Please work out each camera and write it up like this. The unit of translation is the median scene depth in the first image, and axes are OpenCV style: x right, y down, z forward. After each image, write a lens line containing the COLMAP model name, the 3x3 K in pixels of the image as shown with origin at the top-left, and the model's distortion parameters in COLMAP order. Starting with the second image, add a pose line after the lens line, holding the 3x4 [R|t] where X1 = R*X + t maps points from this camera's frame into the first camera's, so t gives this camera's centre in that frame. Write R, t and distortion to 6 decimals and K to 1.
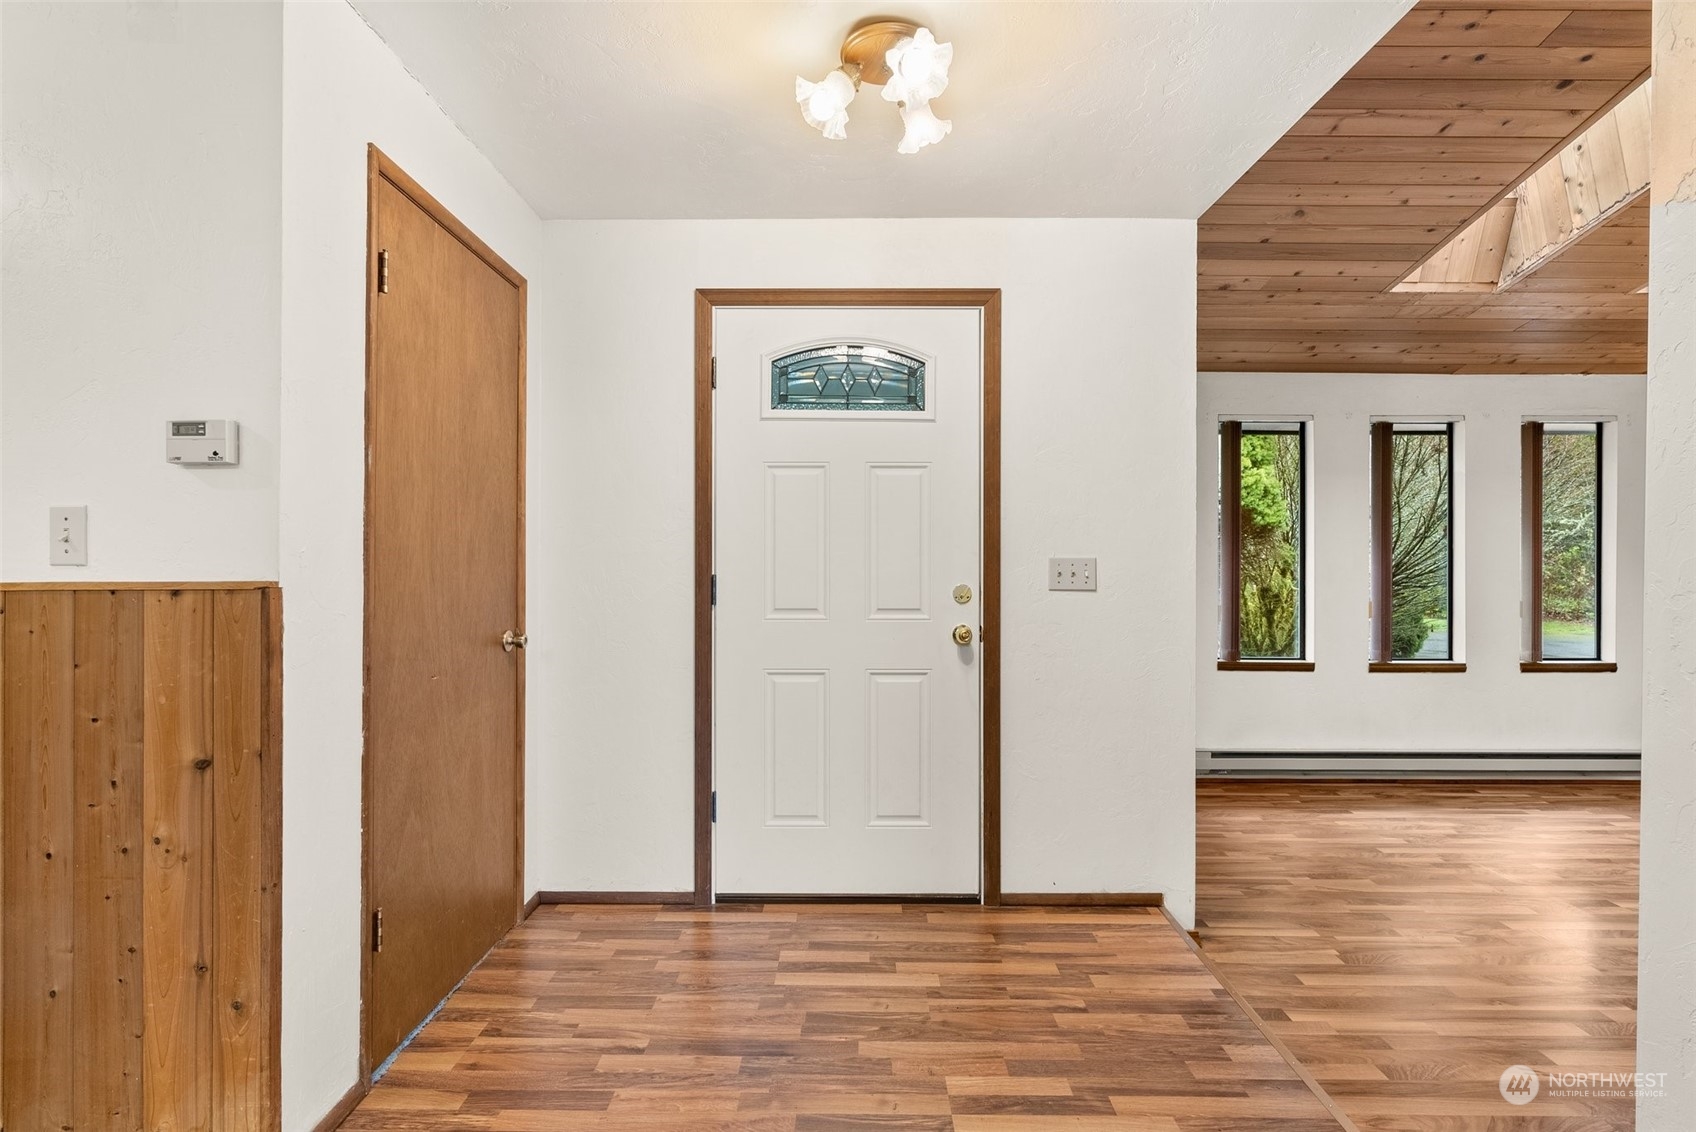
lens RADIAL K [[799.5, 0, 856.3], [0, 799.5, 567.4], [0, 0, 1]] dist [-0.005365, 0.000566]
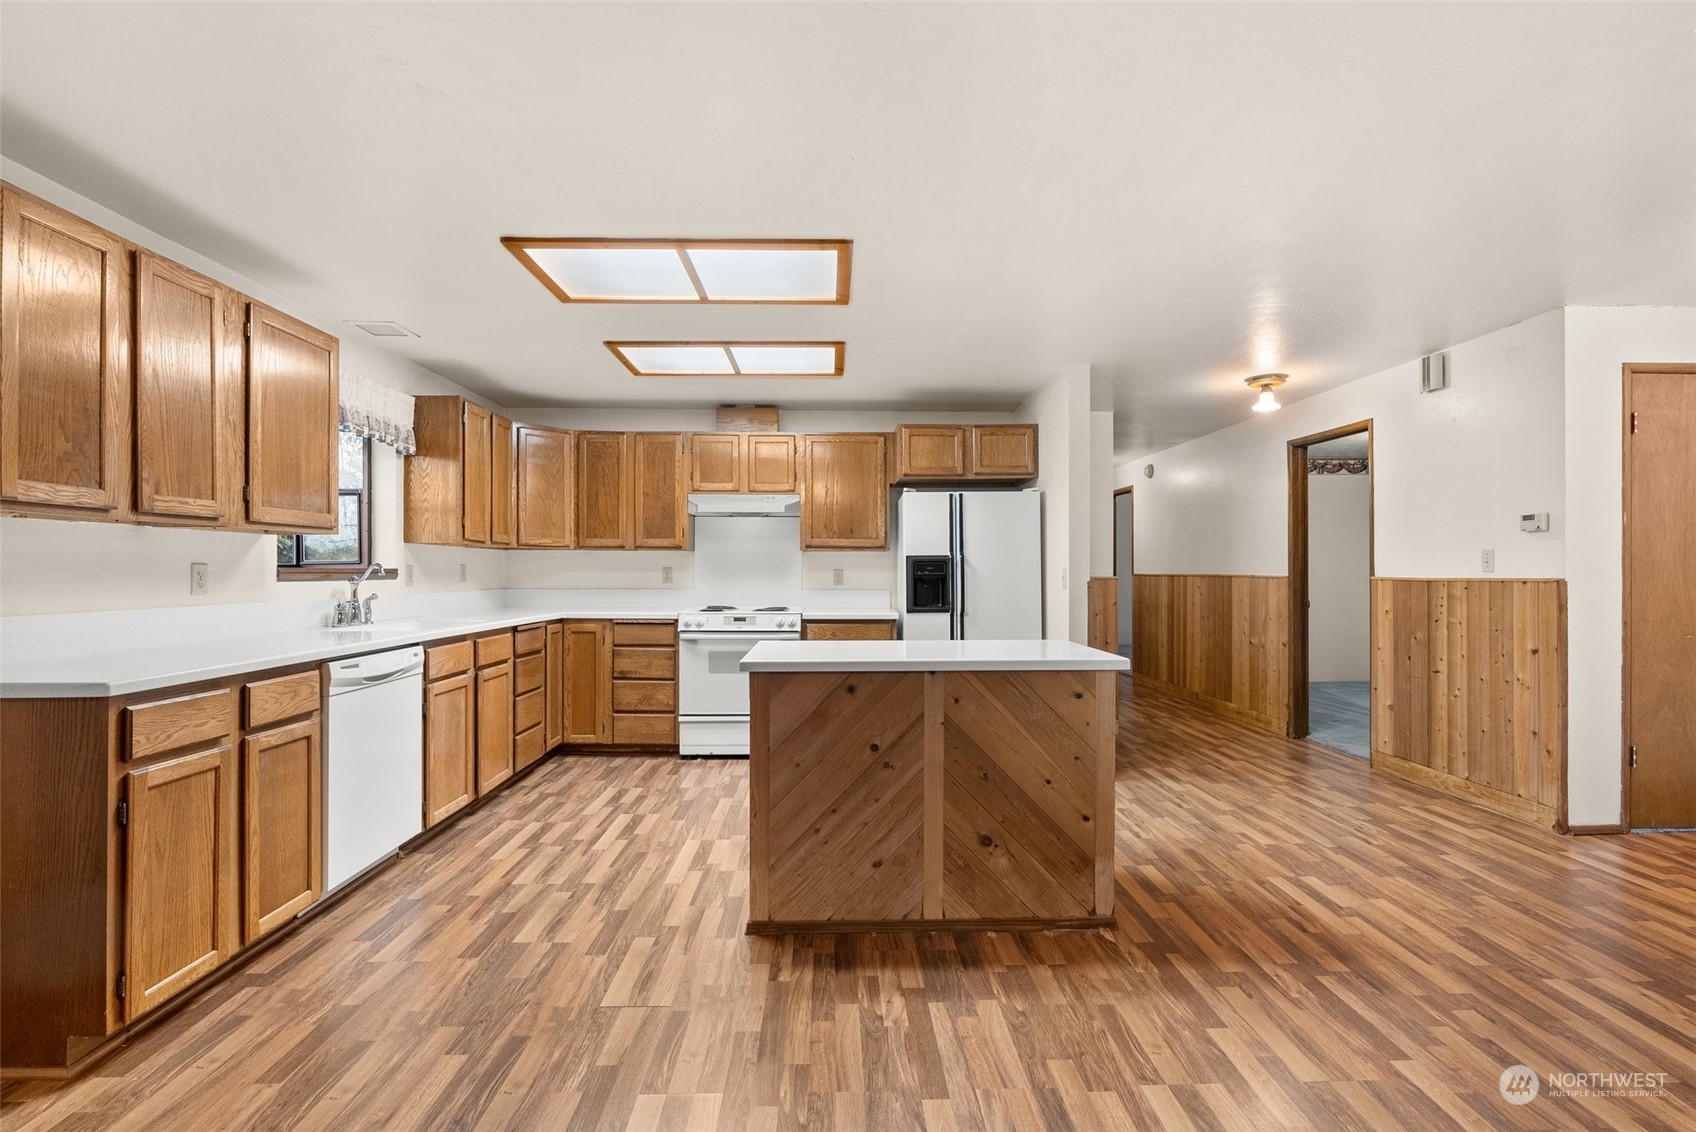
lens RADIAL K [[764.2, 0, 846.9], [0, 764.2, 565.4], [0, 0, 1]] dist [-0.010386, 0.004163]
pose [[0.030291, -0.006227, -0.999522, 0.554039], [0.001569, 0.999980, -0.006182, -0.004083], [0.999540, -0.001381, 0.030300, -0.454683]]
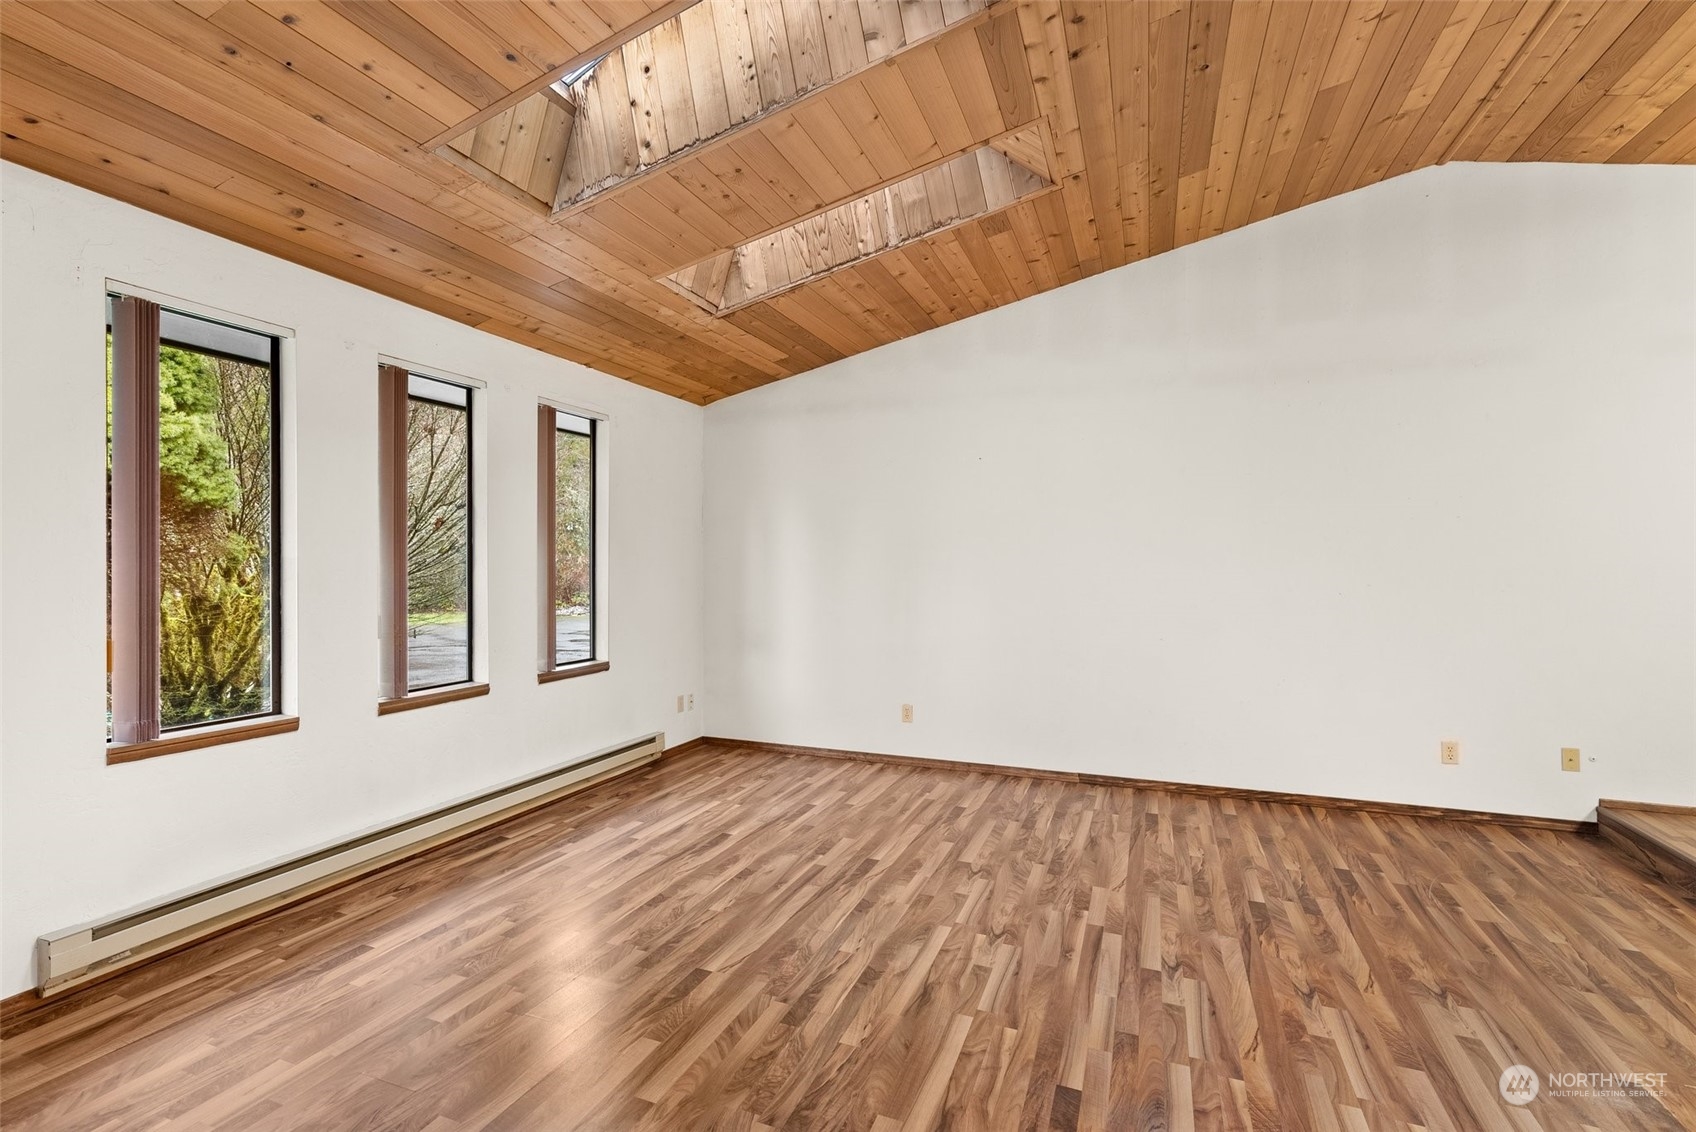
lens RADIAL K [[764.2, 0, 843.5], [0, 764.2, 569.5], [0, 0, 1]] dist [-0.010386, 0.004163]
pose [[0.373166, -0.005262, 0.927750, 0.205594], [-0.000002, 0.999984, 0.005672, -0.002210], [-0.927765, -0.002119, 0.373160, 0.439582]]
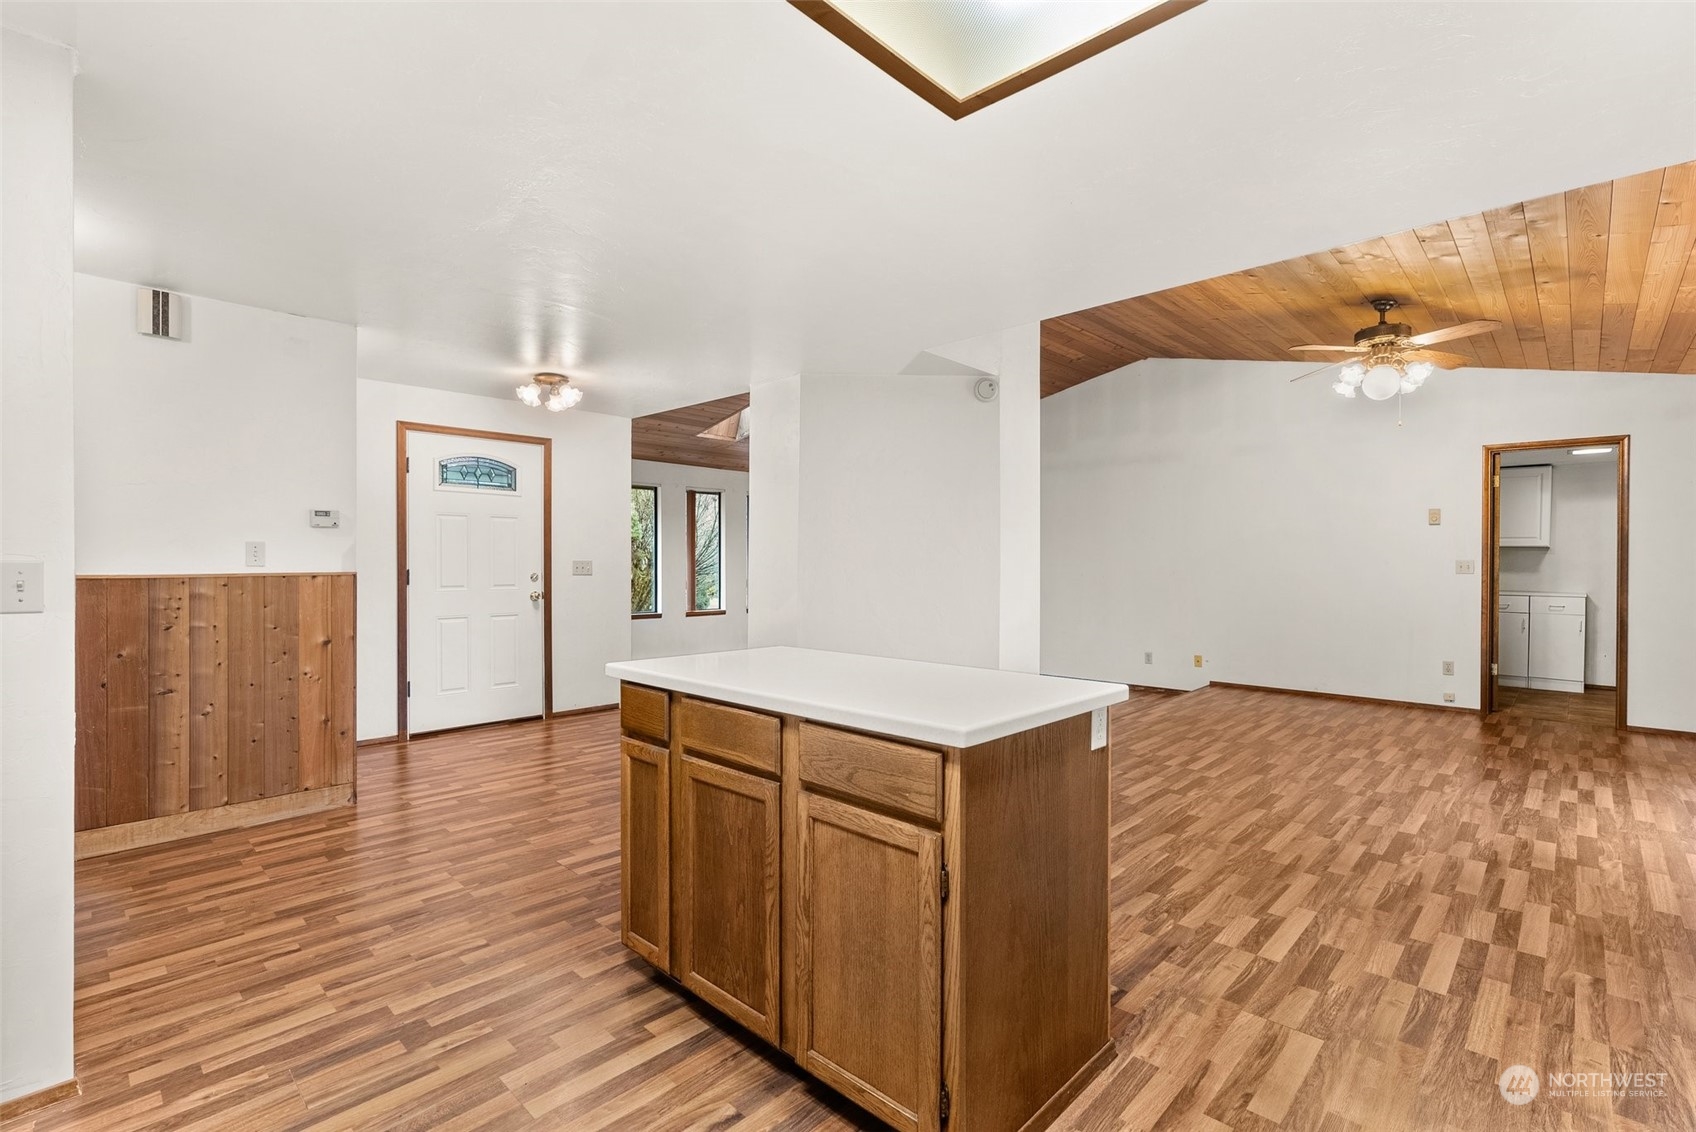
lens RADIAL K [[764.2, 0, 852.7], [0, 764.2, 568.0], [0, 0, 1]] dist [-0.010386, 0.004163]
pose [[0.689252, -0.006449, 0.724493, -0.530980], [0.000765, 0.999966, 0.008173, -0.005498], [-0.724522, -0.005079, 0.689233, -0.723452]]
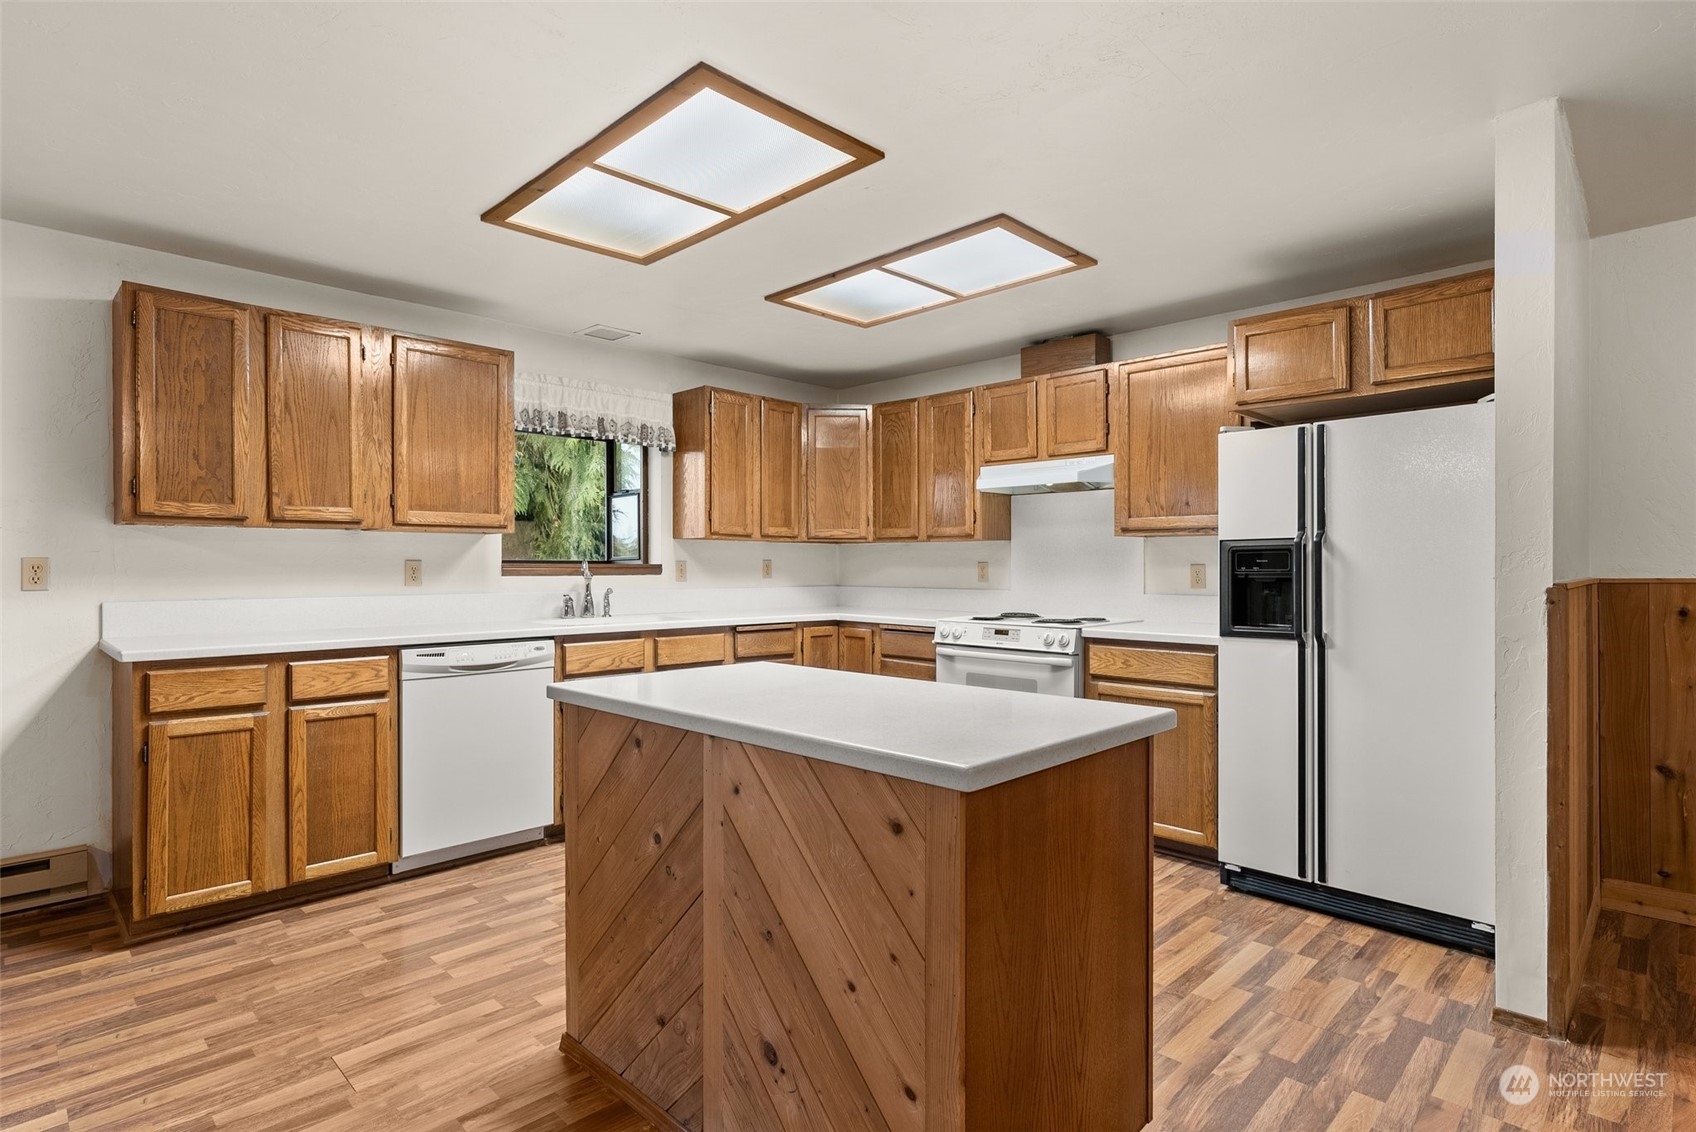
lens RADIAL K [[859.5, 0, 851.9], [0, 859.5, 566.3], [0, 0, 1]] dist [-0.003686, 0.000893]
pose [[-0.697419, 0.000528, -0.716663, 0.175213], [0.002344, 0.999996, -0.001545, -0.001851], [0.716660, -0.002757, -0.697418, -0.014494]]
